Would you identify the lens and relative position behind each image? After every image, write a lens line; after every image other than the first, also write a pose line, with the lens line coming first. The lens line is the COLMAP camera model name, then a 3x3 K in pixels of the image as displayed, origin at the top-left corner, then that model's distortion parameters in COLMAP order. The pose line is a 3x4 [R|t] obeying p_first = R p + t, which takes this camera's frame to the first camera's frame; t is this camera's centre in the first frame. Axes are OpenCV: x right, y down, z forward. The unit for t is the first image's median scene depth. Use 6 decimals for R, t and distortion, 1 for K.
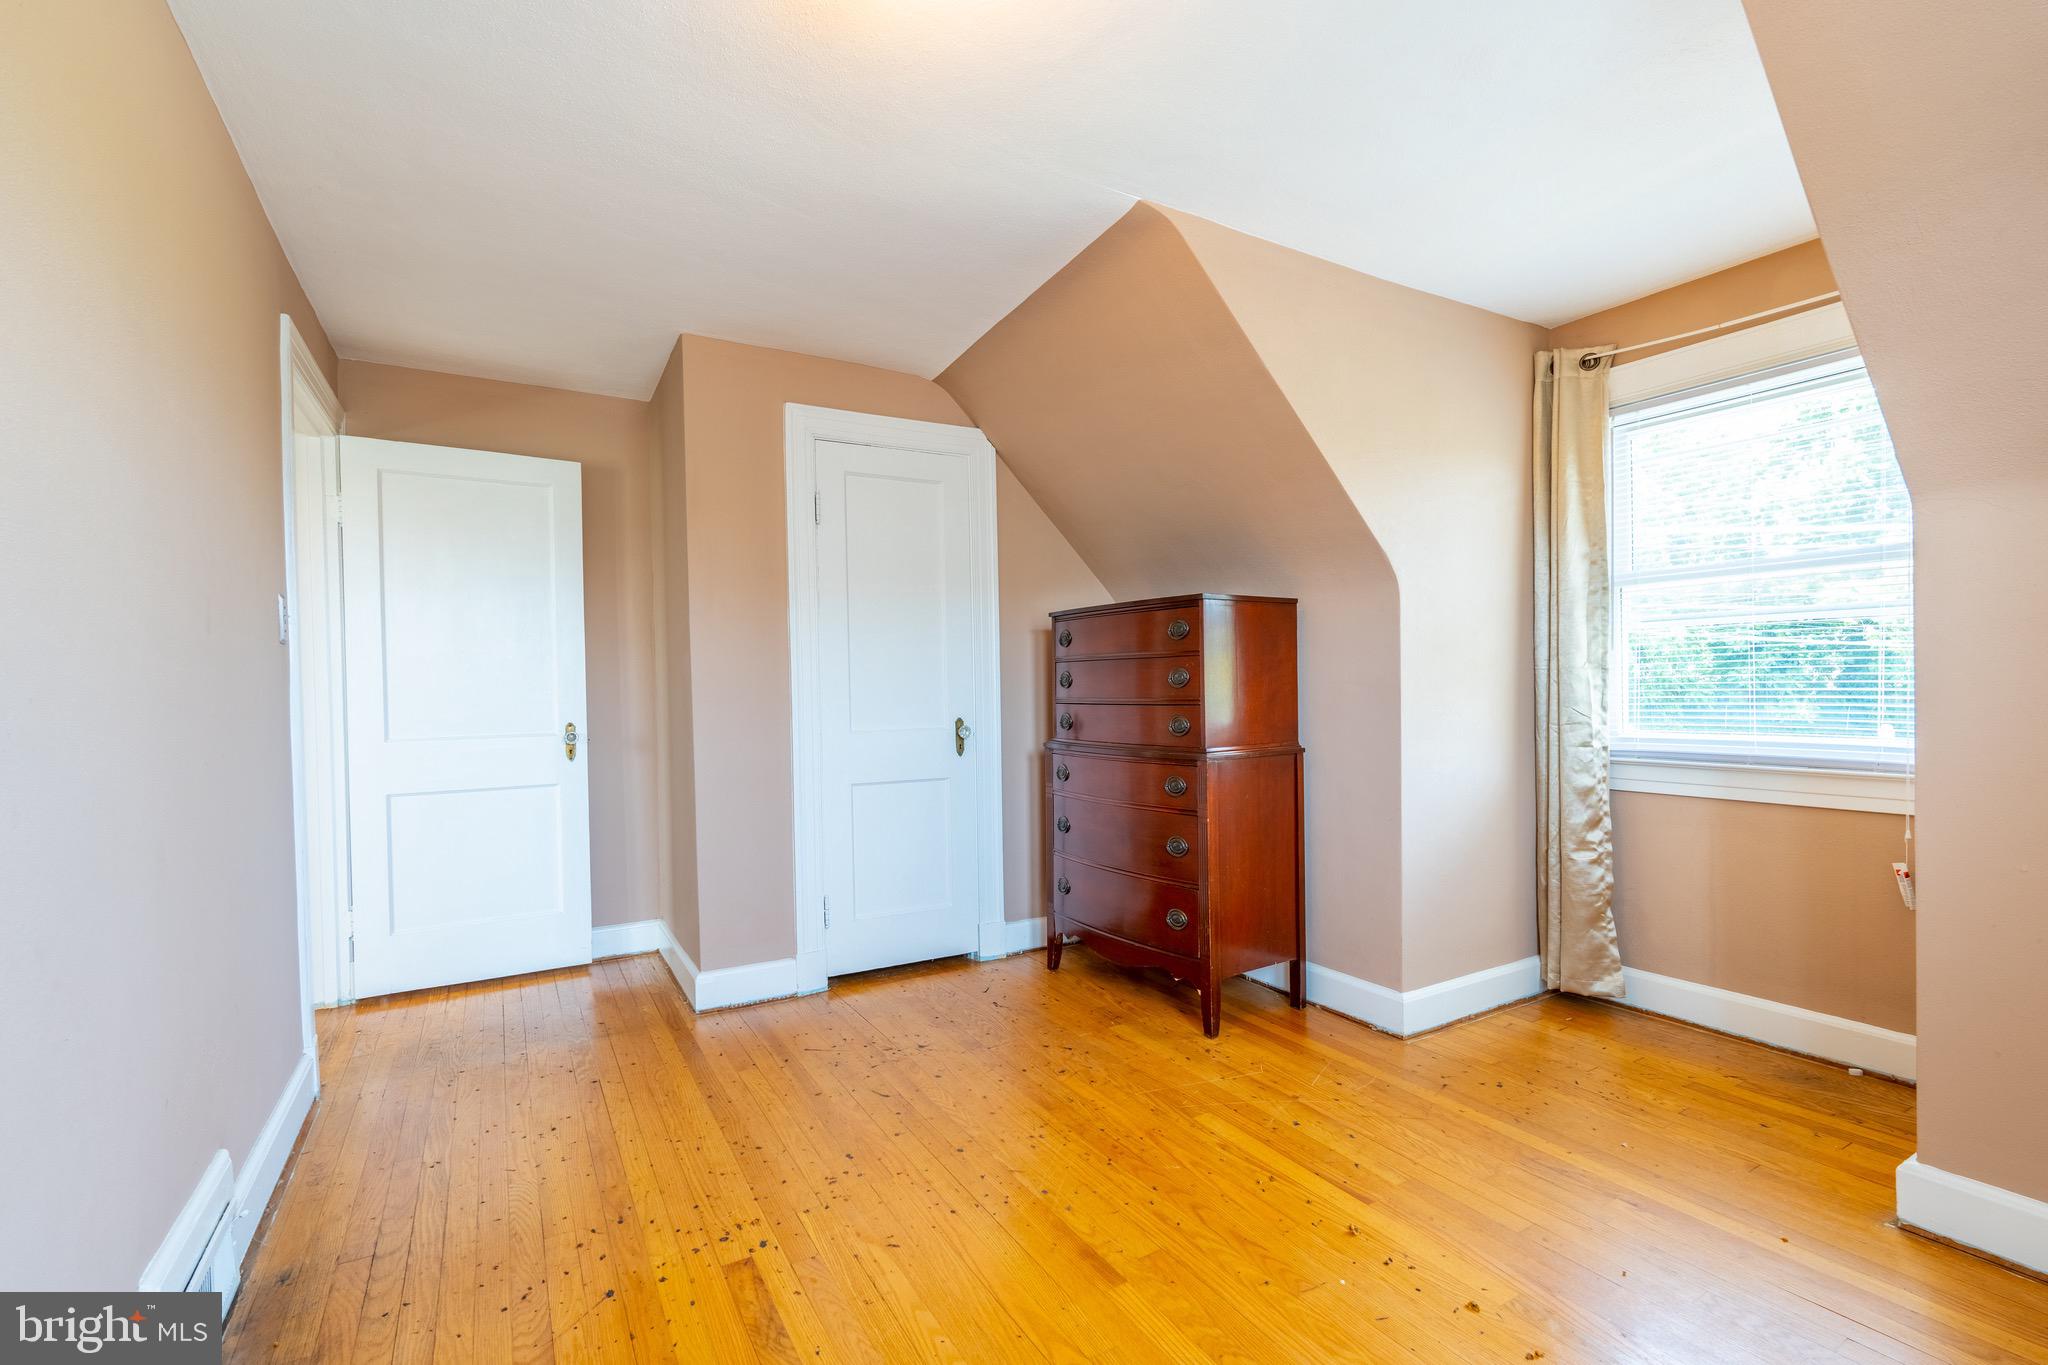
lens RADIAL K [[898.6, 0, 1011.4], [0, 898.6, 682.6], [0, 0, 1]] dist [-0.002276, -0.000030]
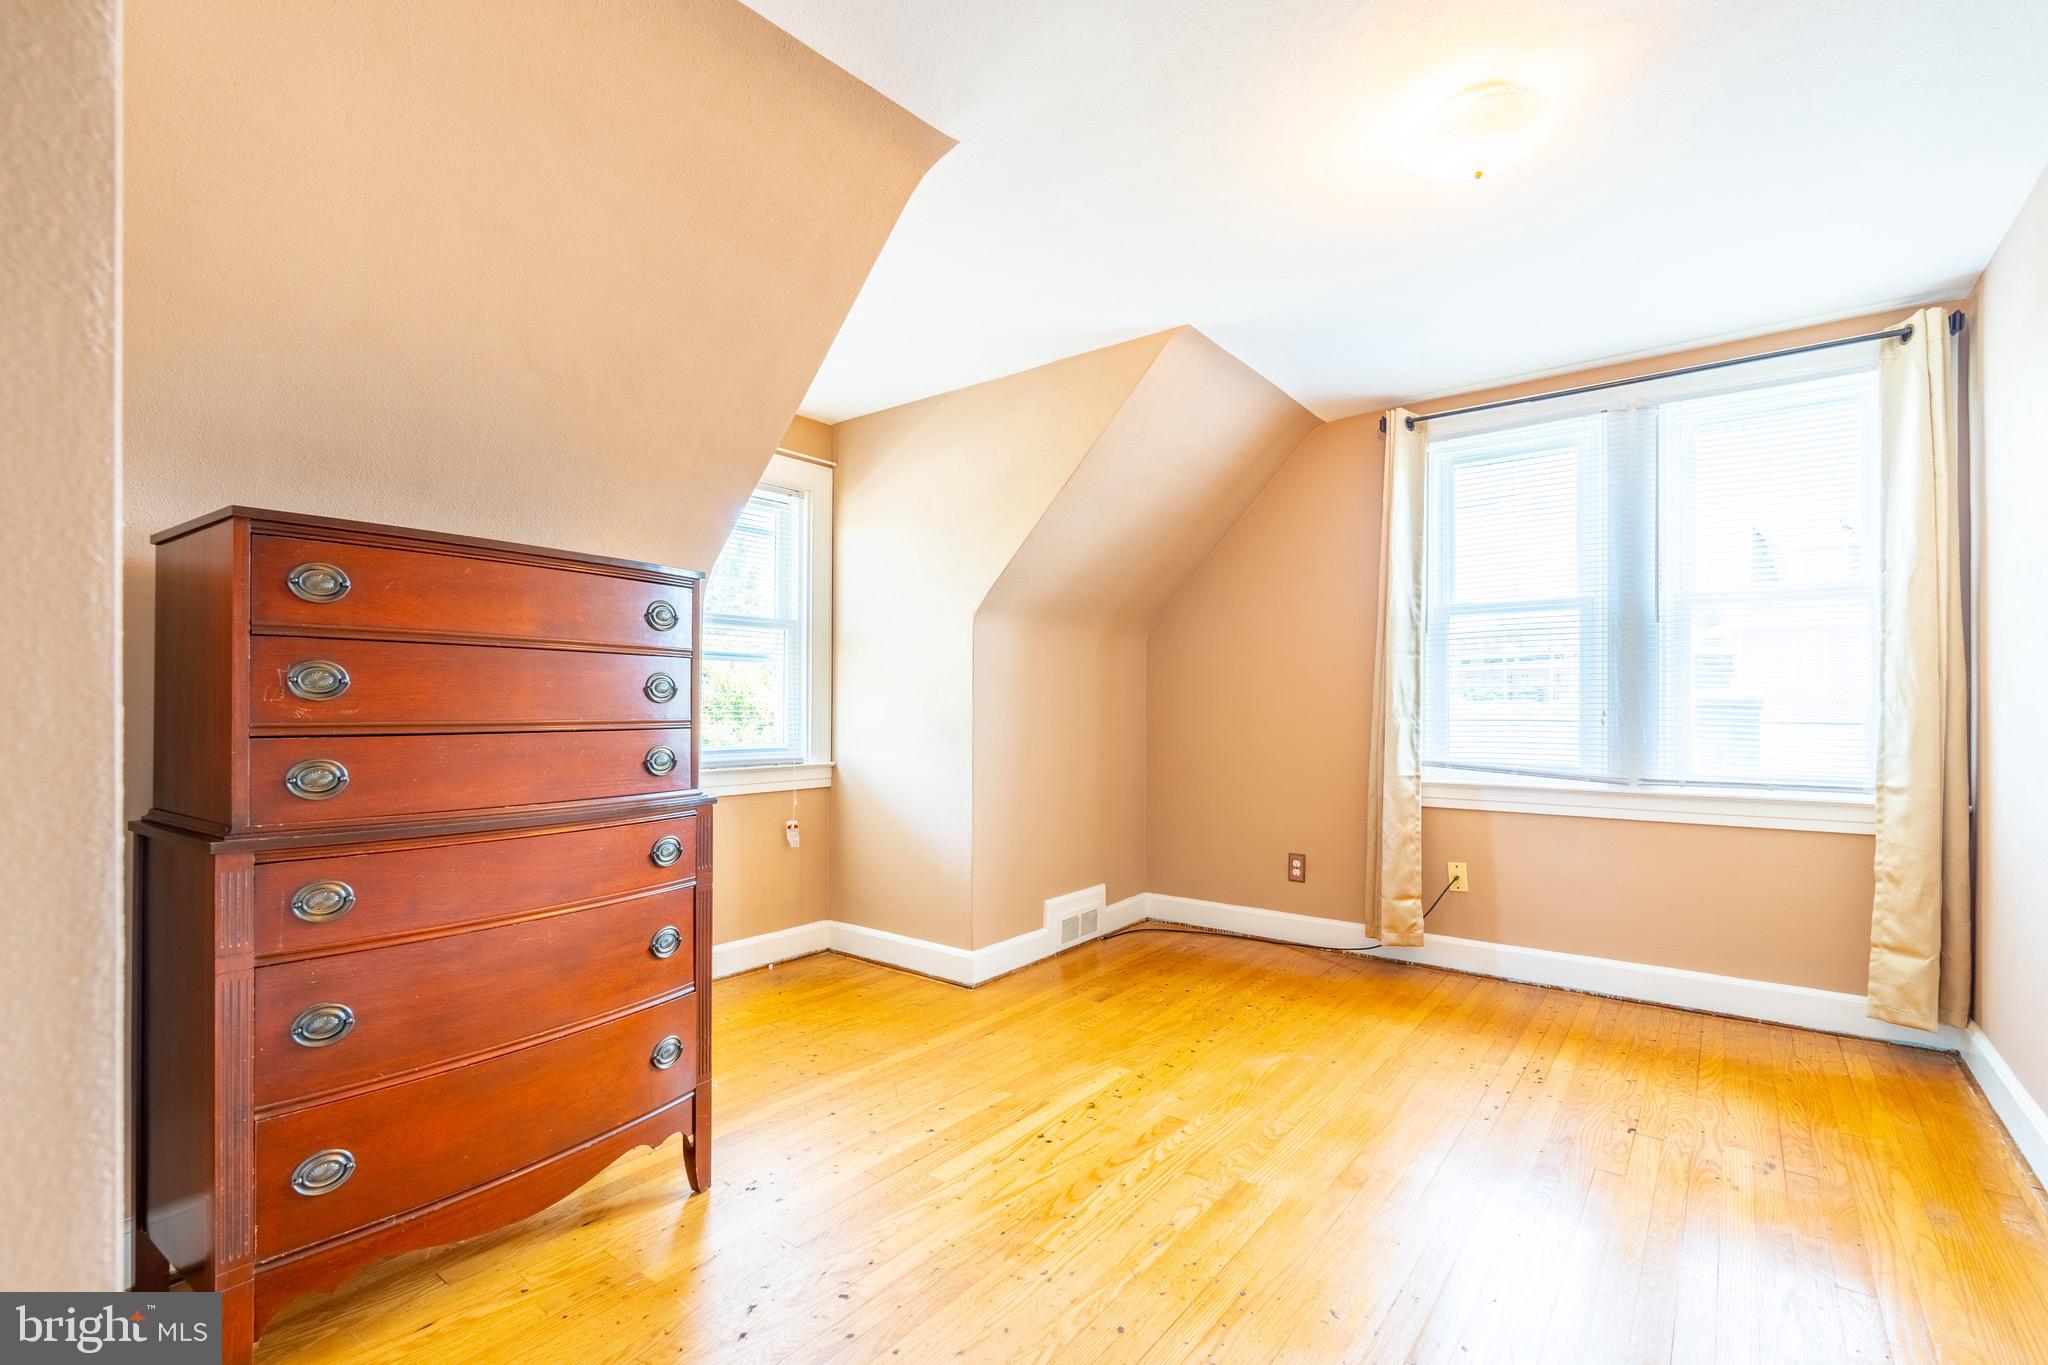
lens RADIAL K [[921.5, 0, 1030.1], [0, 921.5, 698.5], [0, 0, 1]] dist [-0.000366, -0.000097]
pose [[-0.385233, 0.024077, 0.922505, -0.747953], [0.002263, 0.999681, -0.025147, 0.036193], [-0.922816, -0.007600, -0.385165, 1.406228]]
